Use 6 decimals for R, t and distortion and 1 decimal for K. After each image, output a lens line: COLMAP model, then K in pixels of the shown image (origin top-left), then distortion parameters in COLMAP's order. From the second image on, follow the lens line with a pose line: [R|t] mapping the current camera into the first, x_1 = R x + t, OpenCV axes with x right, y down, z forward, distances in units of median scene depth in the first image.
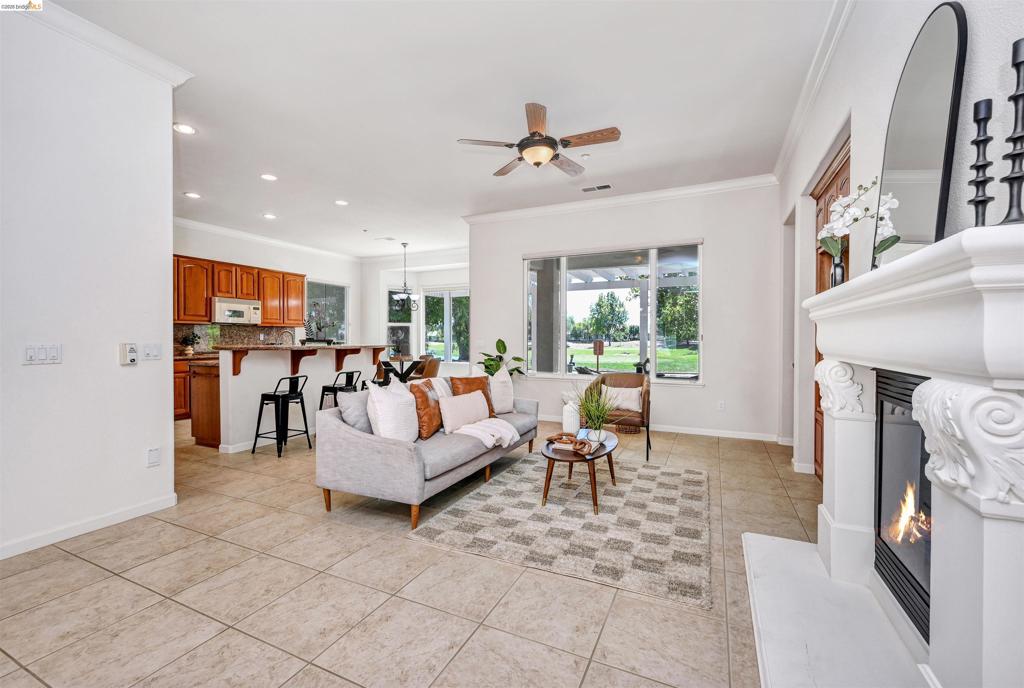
lens RADIAL K [[432.0, 0, 504.2], [0, 432.0, 338.8], [0, 0, 1]] dist [0.000461, -0.000155]
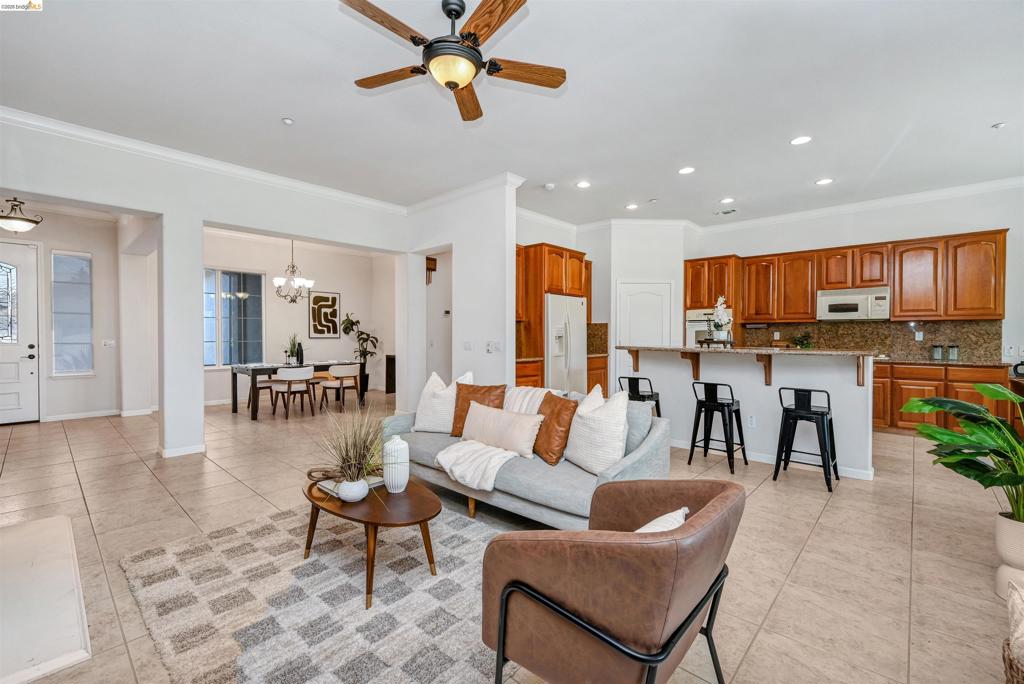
lens RADIAL K [[432.0, 0, 505.9], [0, 432.0, 338.8], [0, 0, 1]] dist [0.000461, -0.000155]
pose [[-0.300441, 0.008824, -0.953759, 0.324364], [-0.002100, 0.999949, 0.009913, -0.005916], [0.953798, 0.004981, -0.300407, 0.595505]]
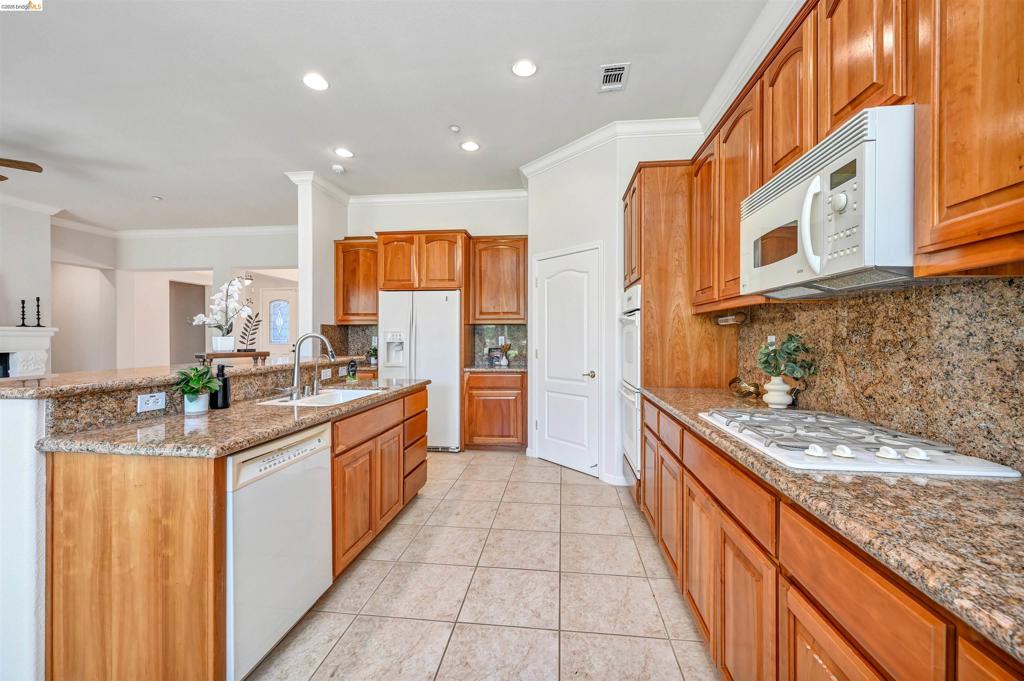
lens RADIAL K [[421.9, 0, 506.4], [0, 421.9, 338.7], [0, 0, 1]] dist [-0.004498, -0.000379]
pose [[-0.950465, 0.002332, -0.310824, -0.402174], [0.000819, 0.999987, 0.004999, -0.011275], [0.310832, 0.004497, -0.950454, 1.086204]]
